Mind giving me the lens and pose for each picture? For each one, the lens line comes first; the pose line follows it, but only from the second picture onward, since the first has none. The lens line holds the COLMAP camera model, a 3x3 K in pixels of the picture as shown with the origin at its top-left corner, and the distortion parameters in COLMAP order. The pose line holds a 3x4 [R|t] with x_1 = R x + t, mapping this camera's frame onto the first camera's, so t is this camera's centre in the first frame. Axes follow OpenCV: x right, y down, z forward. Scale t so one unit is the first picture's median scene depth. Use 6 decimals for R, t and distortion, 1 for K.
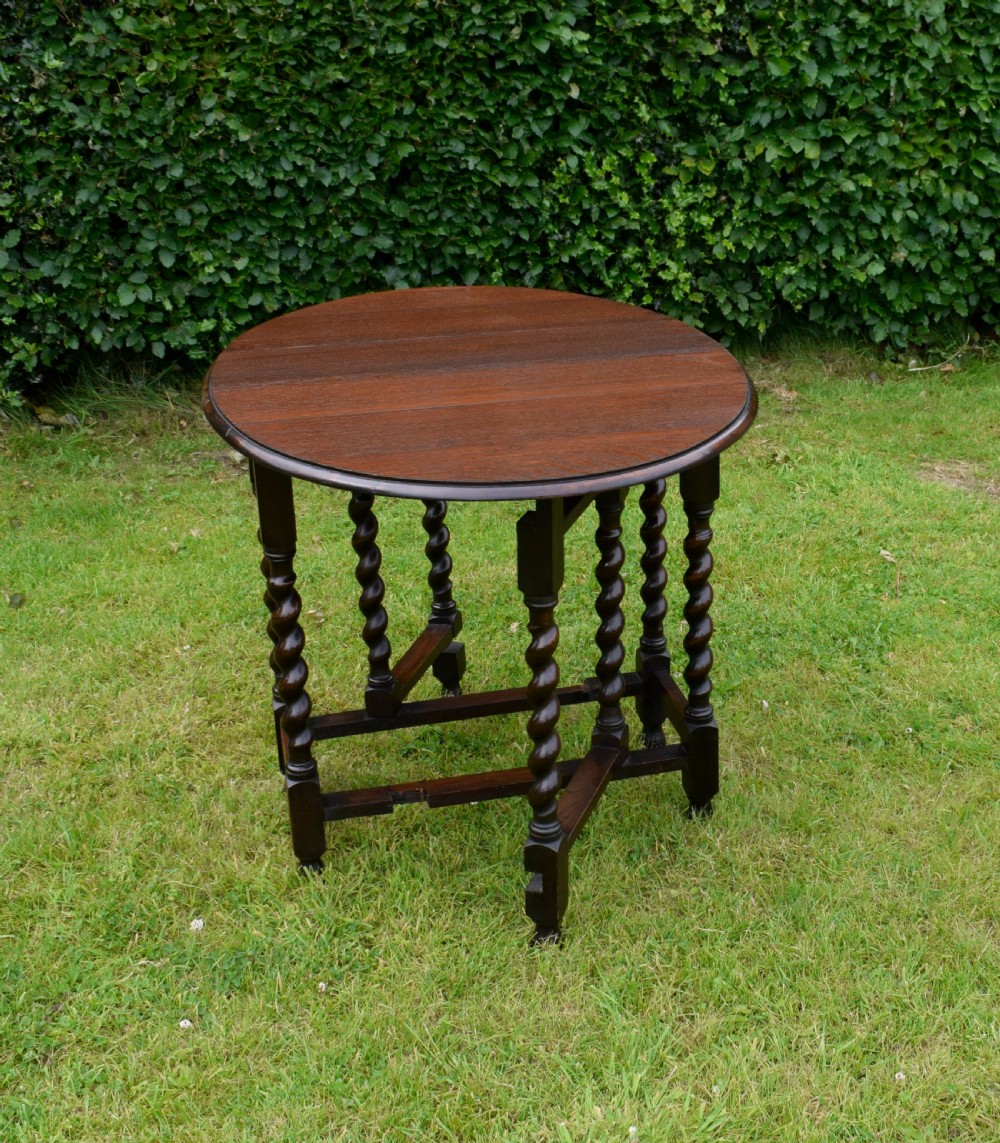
lens RADIAL K [[1439.5, 0, 570.8], [0, 1439.5, 551.3], [0, 0, 1]] dist [-0.029492, 0.000000]
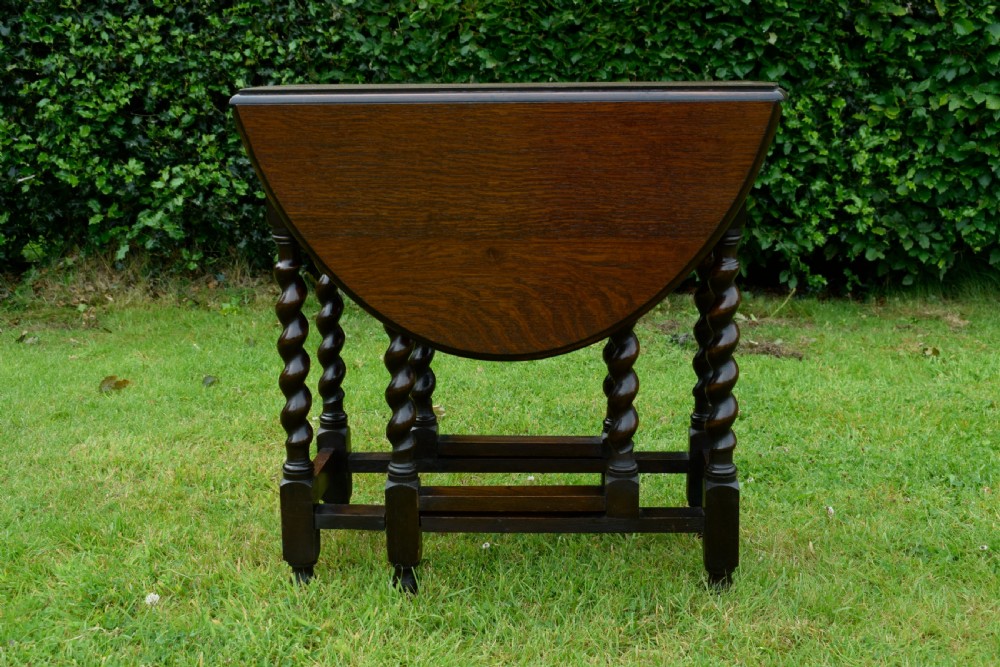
lens RADIAL K [[1134.6, 0, 523.4], [0, 1134.6, 329.2], [0, 0, 1]] dist [-0.024699, 0.000000]
pose [[0.961178, 0.075206, -0.265484, 0.068747], [-0.116144, 0.983026, -0.142023, 0.062934], [0.250297, 0.167344, 0.953597, 0.116475]]
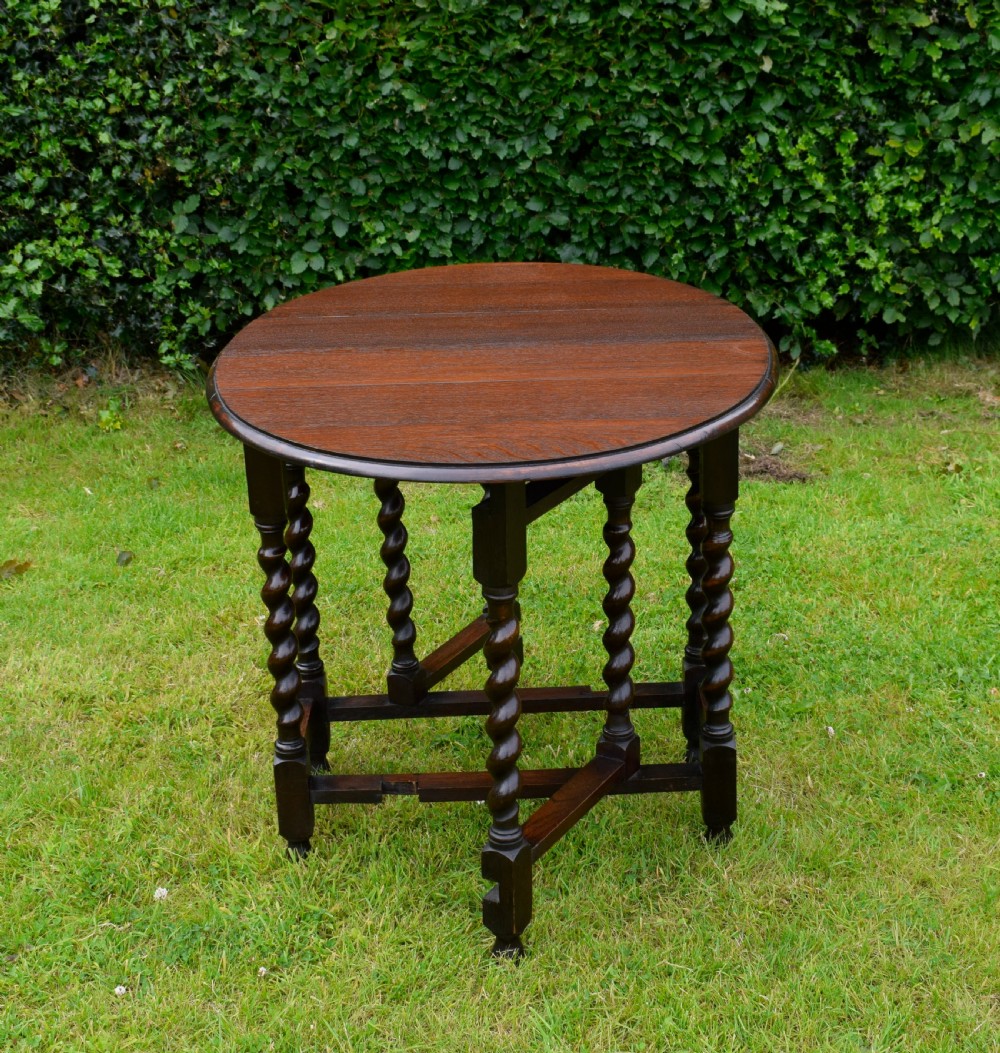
lens RADIAL K [[1510.7, 0, 524.9], [0, 1510.7, 520.3], [0, 0, 1]] dist [-0.028231, 0.000000]
pose [[0.976071, 0.069488, -0.206049, 0.070987], [-0.073223, 0.997260, -0.010548, -0.001245], [0.204752, 0.025383, 0.978485, 0.011574]]
